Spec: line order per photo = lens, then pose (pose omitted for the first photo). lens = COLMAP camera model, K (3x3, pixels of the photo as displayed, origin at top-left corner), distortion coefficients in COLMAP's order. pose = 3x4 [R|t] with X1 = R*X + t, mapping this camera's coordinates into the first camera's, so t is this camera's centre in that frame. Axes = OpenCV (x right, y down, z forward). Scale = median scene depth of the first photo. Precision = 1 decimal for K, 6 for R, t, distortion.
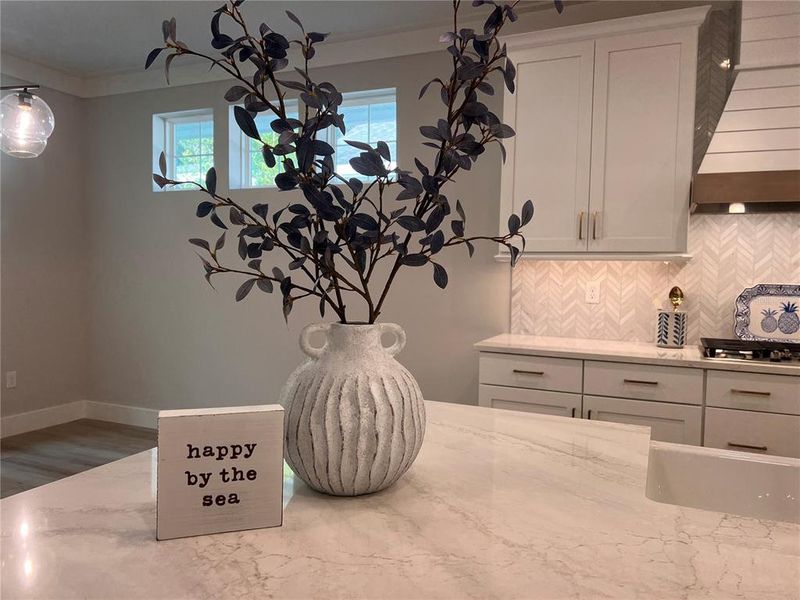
lens RADIAL K [[602.8, 0, 401.4], [0, 602.8, 297.5], [0, 0, 1]] dist [0.059584, -0.004268]
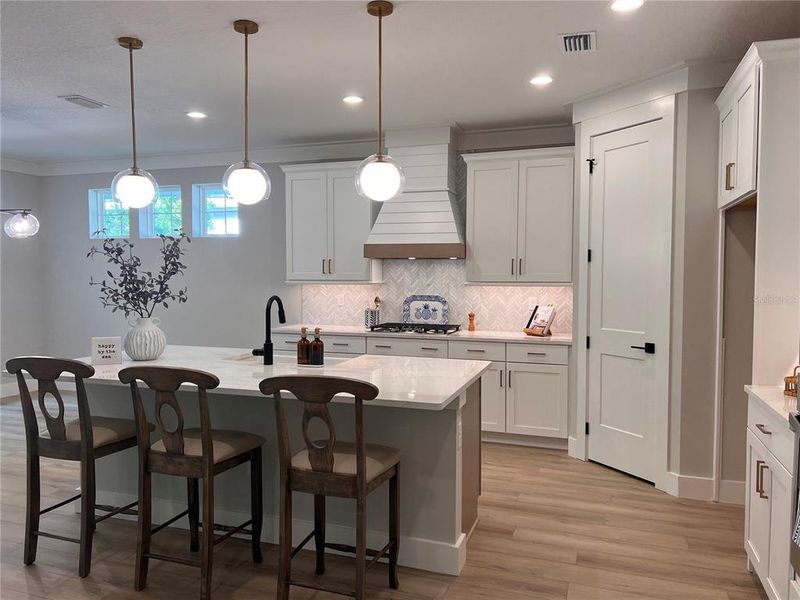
lens RADIAL K [[602.8, 0, 398.7], [0, 602.8, 300.0], [0, 0, 1]] dist [0.059584, -0.004268]
pose [[0.996955, -0.021126, 0.075067, 1.245211], [0.020658, 0.999762, 0.007003, -0.064109], [-0.075197, -0.005431, 0.997154, -2.990436]]
